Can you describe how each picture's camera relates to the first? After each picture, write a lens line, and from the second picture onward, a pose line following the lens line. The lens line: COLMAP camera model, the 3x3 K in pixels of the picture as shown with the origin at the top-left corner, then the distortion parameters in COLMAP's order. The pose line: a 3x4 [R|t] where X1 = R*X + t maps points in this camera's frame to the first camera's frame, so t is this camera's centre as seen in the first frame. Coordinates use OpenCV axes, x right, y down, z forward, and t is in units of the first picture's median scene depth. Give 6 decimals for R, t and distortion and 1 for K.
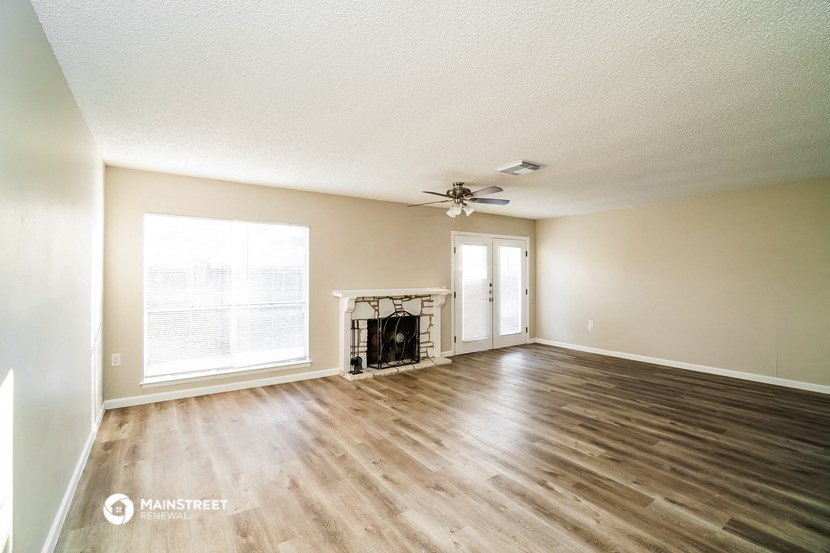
lens RADIAL K [[373.7, 0, 416.4], [0, 373.7, 272.0], [0, 0, 1]] dist [-0.022251, 0.000527]
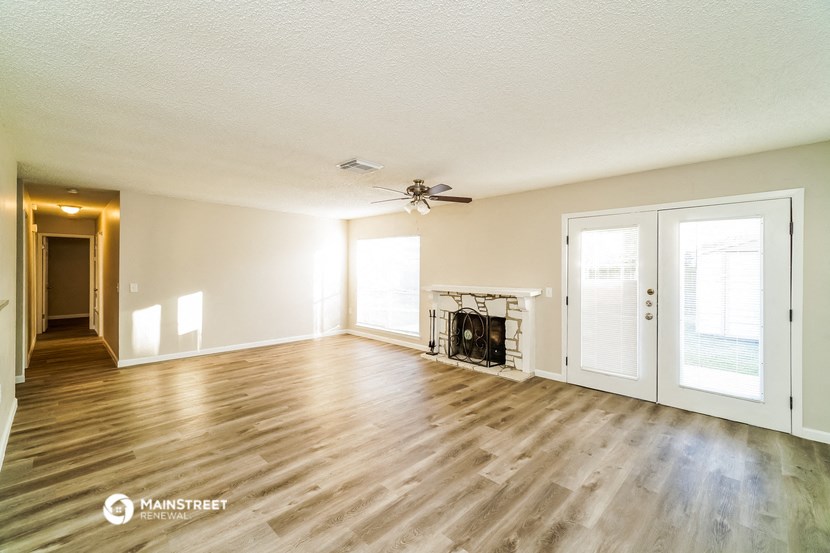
lens RADIAL K [[357.3, 0, 406.2], [0, 357.3, 271.8], [0, 0, 1]] dist [-0.007905, 0.000021]
pose [[0.164894, 0.005032, -0.986298, 0.896017], [-0.002061, 0.999987, 0.004757, 0.002274], [0.986309, 0.001248, 0.164902, 0.687605]]
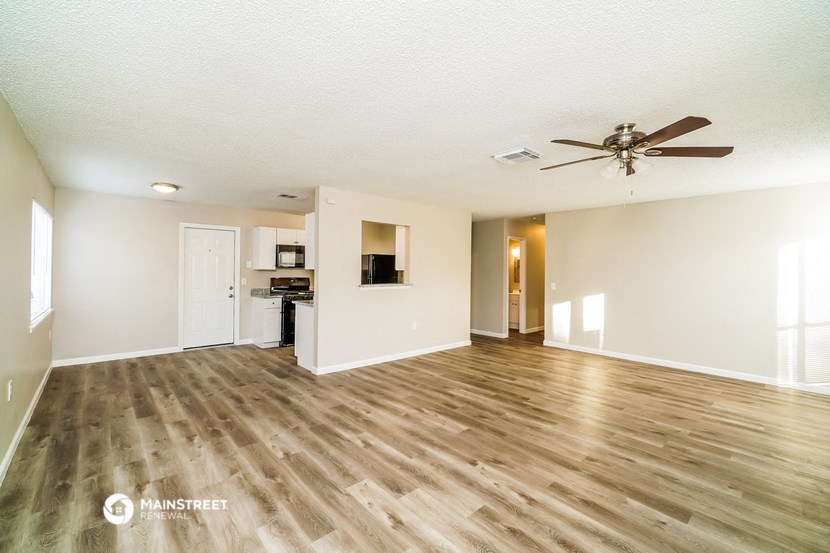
lens RADIAL K [[357.3, 0, 406.2], [0, 357.3, 271.8], [0, 0, 1]] dist [-0.007905, 0.000021]
pose [[-0.995587, -0.012286, -0.093035, 0.447632], [-0.012717, 0.999911, 0.004033, 0.002430], [0.092977, 0.005198, -0.995655, 1.315122]]
